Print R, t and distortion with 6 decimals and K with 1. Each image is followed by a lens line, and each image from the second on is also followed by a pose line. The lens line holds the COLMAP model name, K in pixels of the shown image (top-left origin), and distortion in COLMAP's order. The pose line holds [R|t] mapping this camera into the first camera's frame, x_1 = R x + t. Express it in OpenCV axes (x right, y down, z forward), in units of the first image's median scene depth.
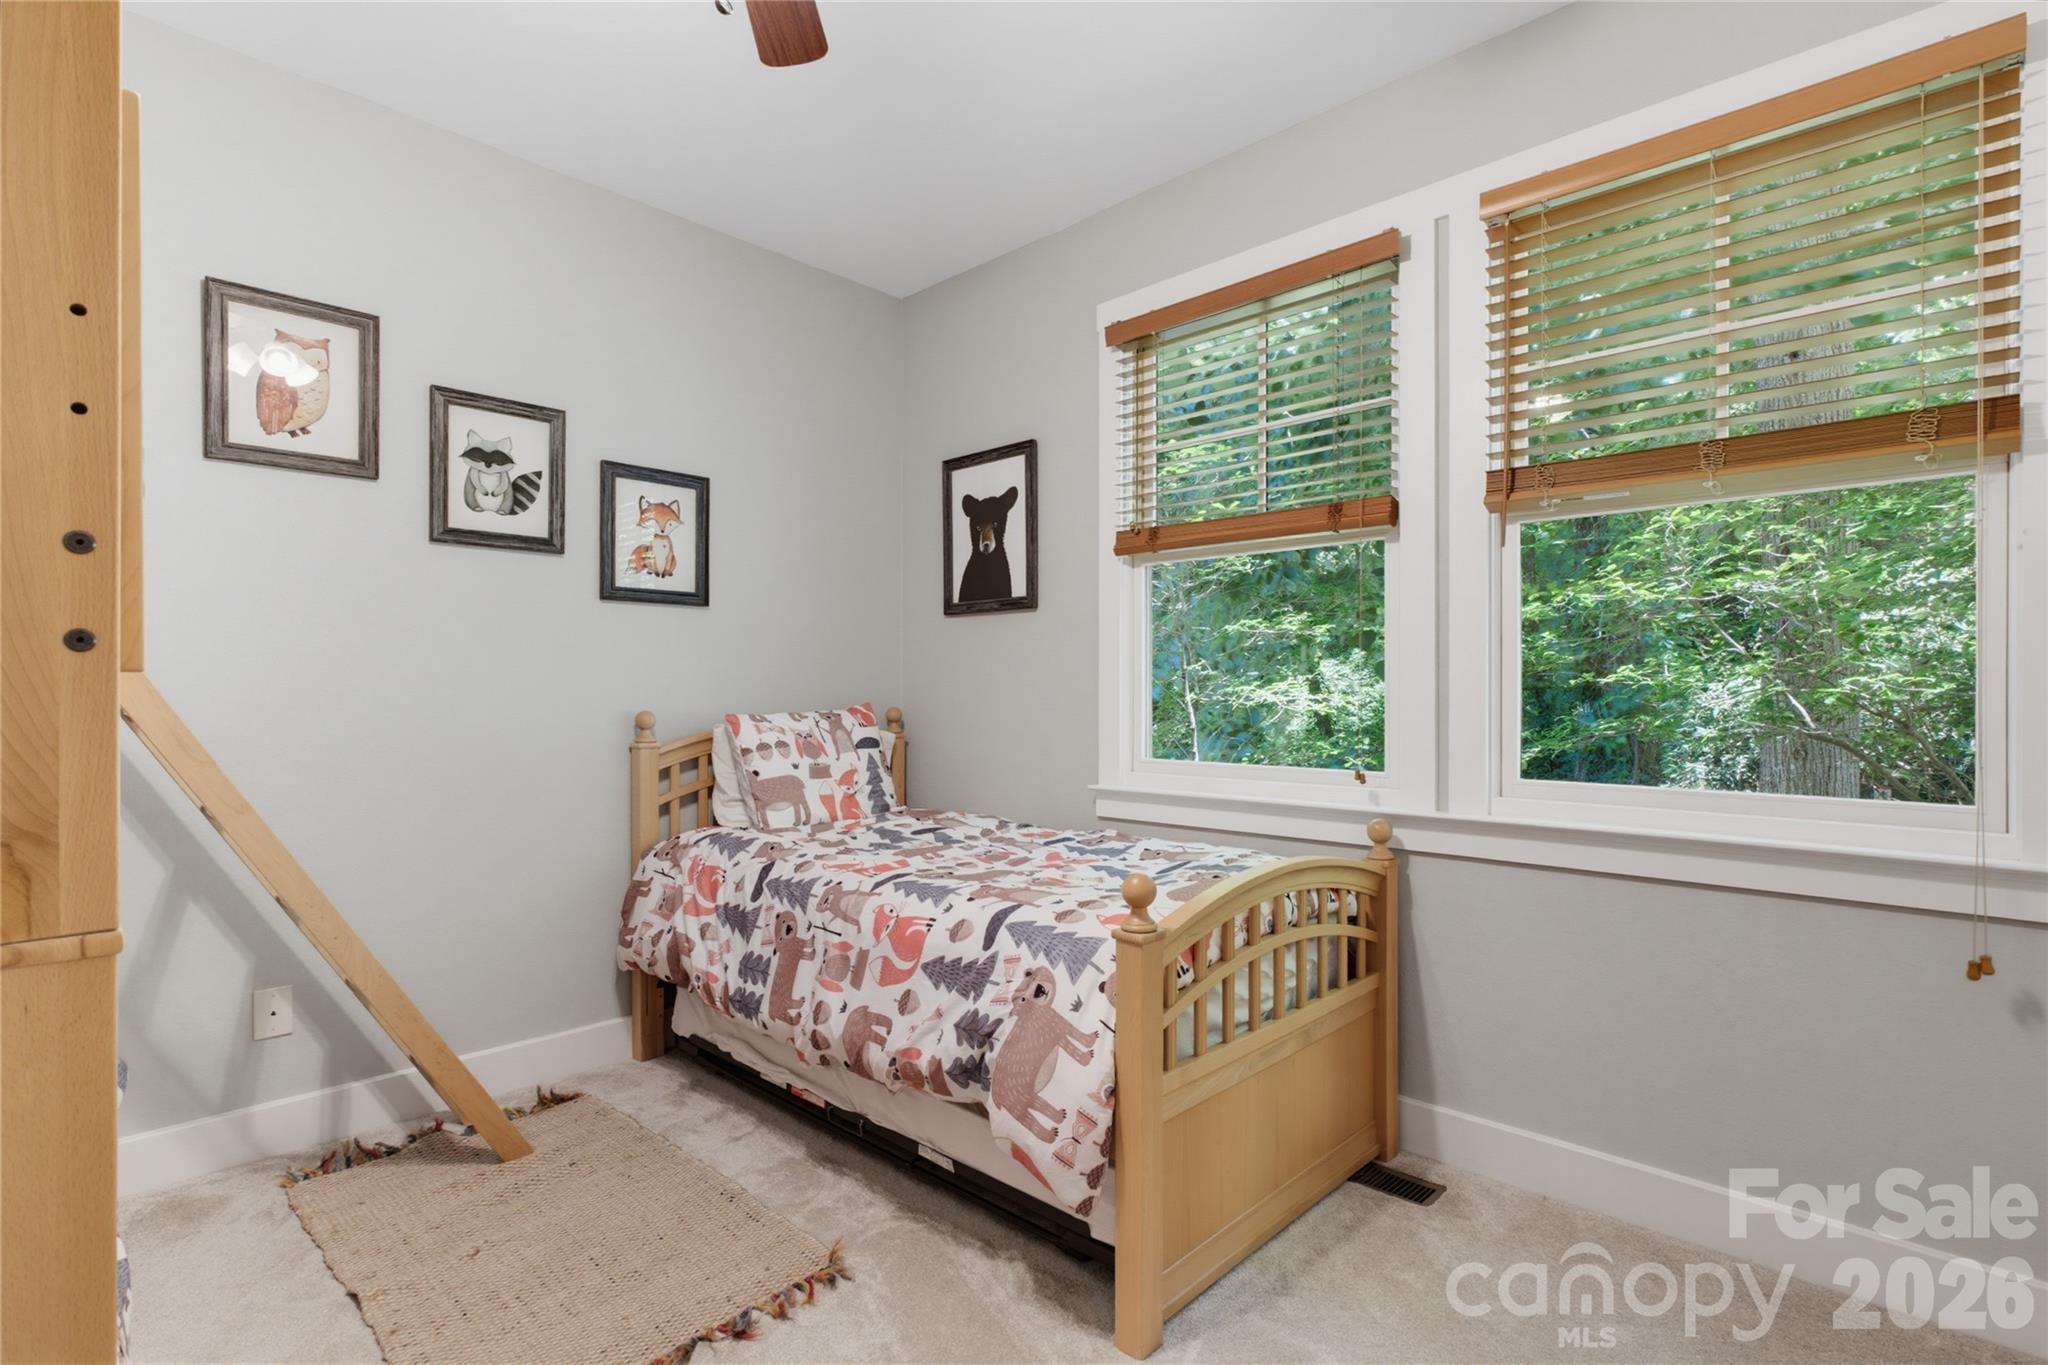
lens RADIAL K [[984.8, 0, 1026.8], [0, 984.8, 675.7], [0, 0, 1]] dist [-0.005608, 0.001496]
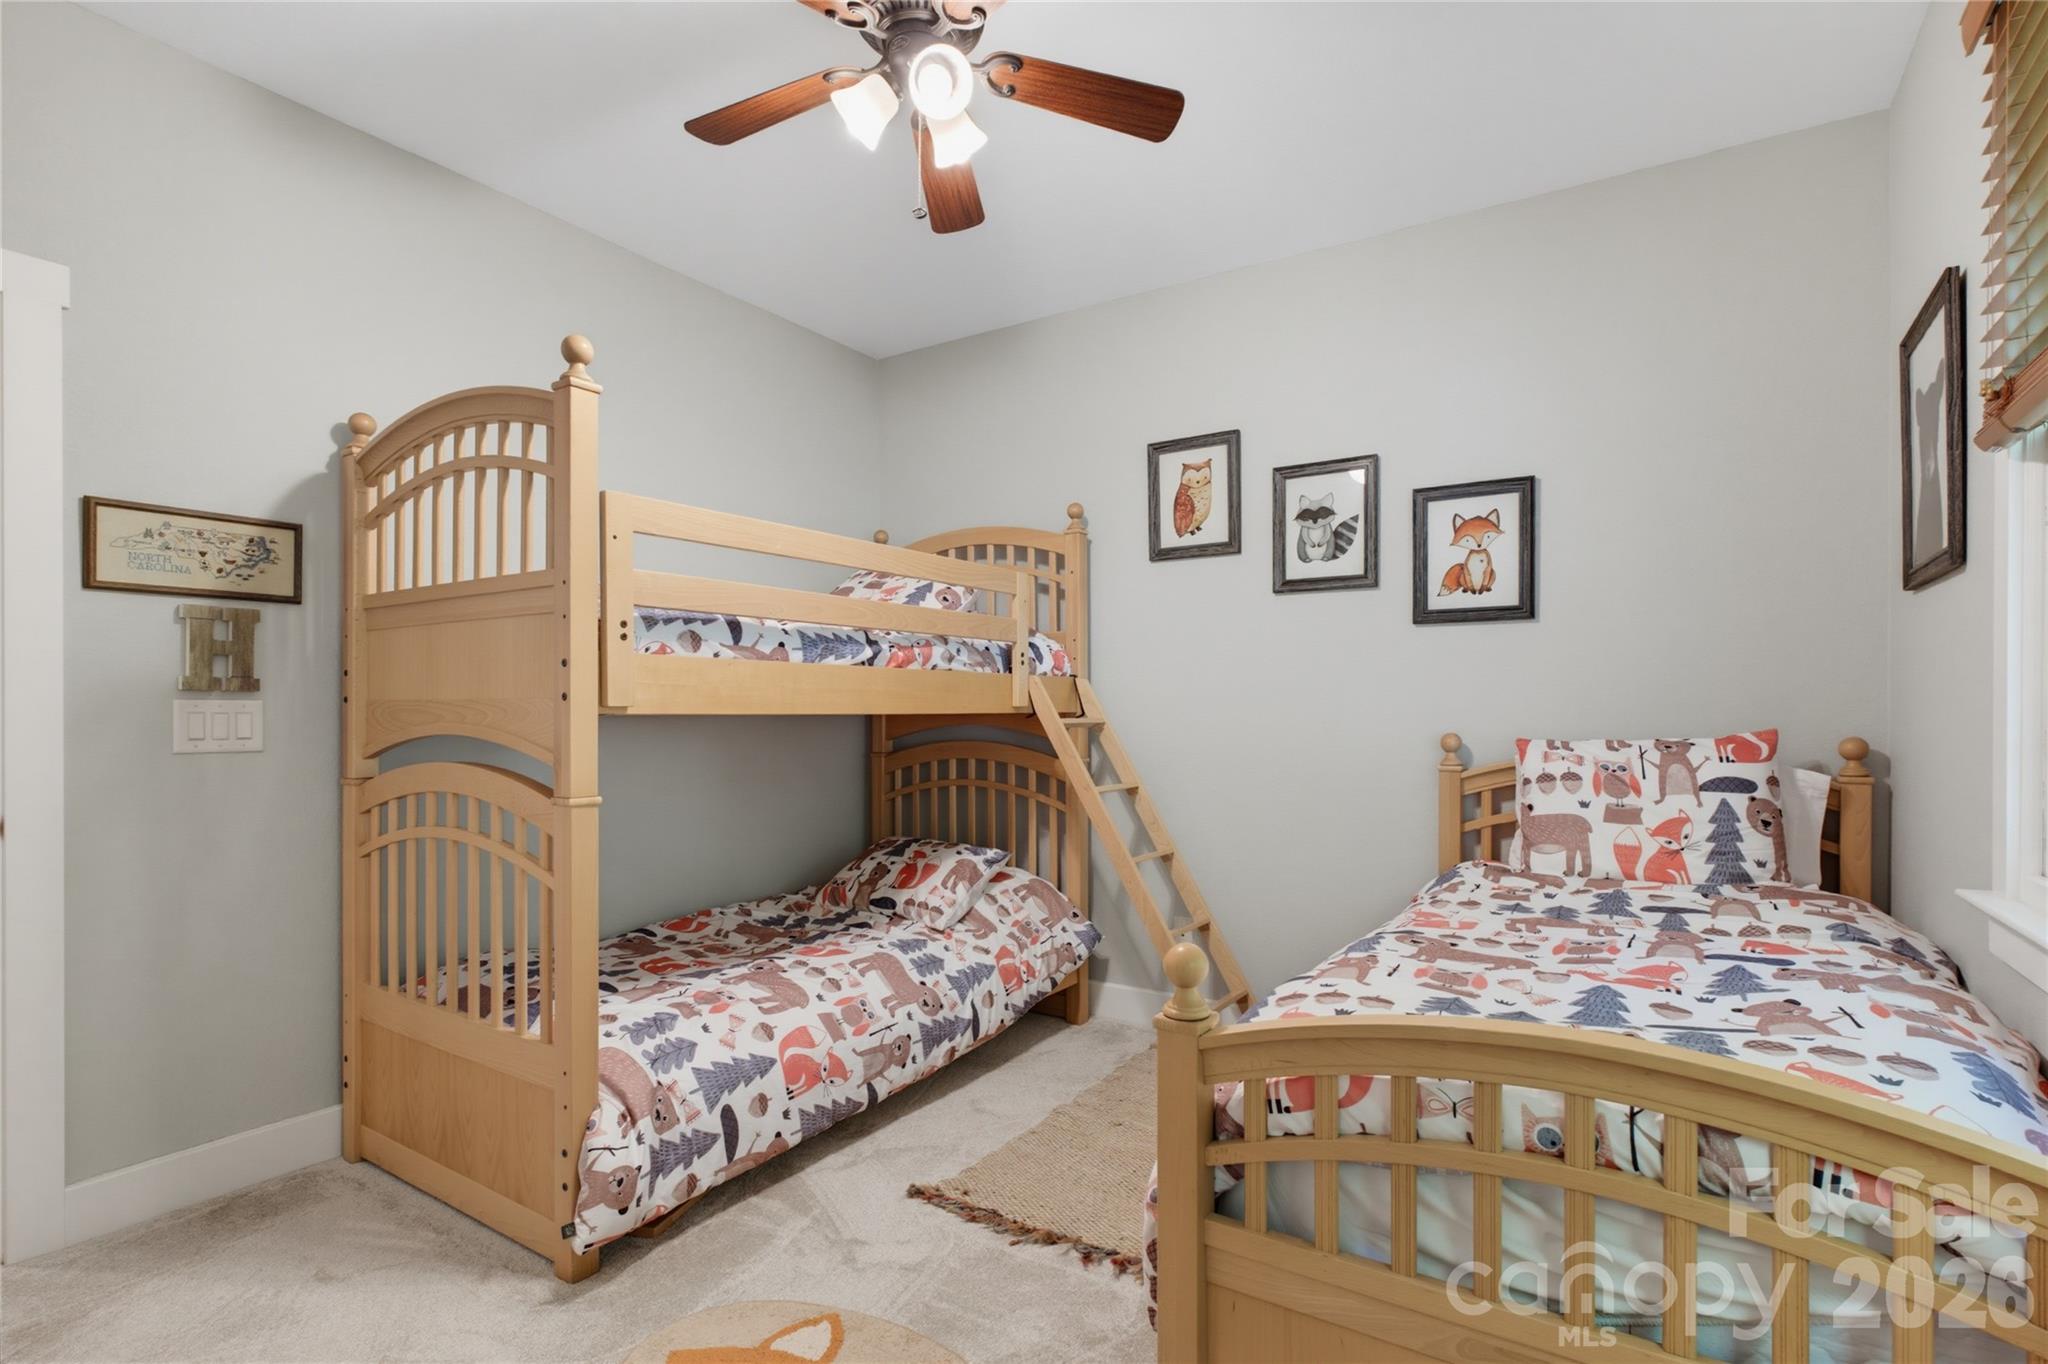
lens RADIAL K [[984.8, 0, 1026.8], [0, 984.8, 675.2], [0, 0, 1]] dist [-0.005608, 0.001496]
pose [[0.198725, -0.031426, -0.979551, 0.492586], [0.021908, 0.999378, -0.027617, -0.003998], [0.979810, -0.015972, 0.199290, 0.387752]]
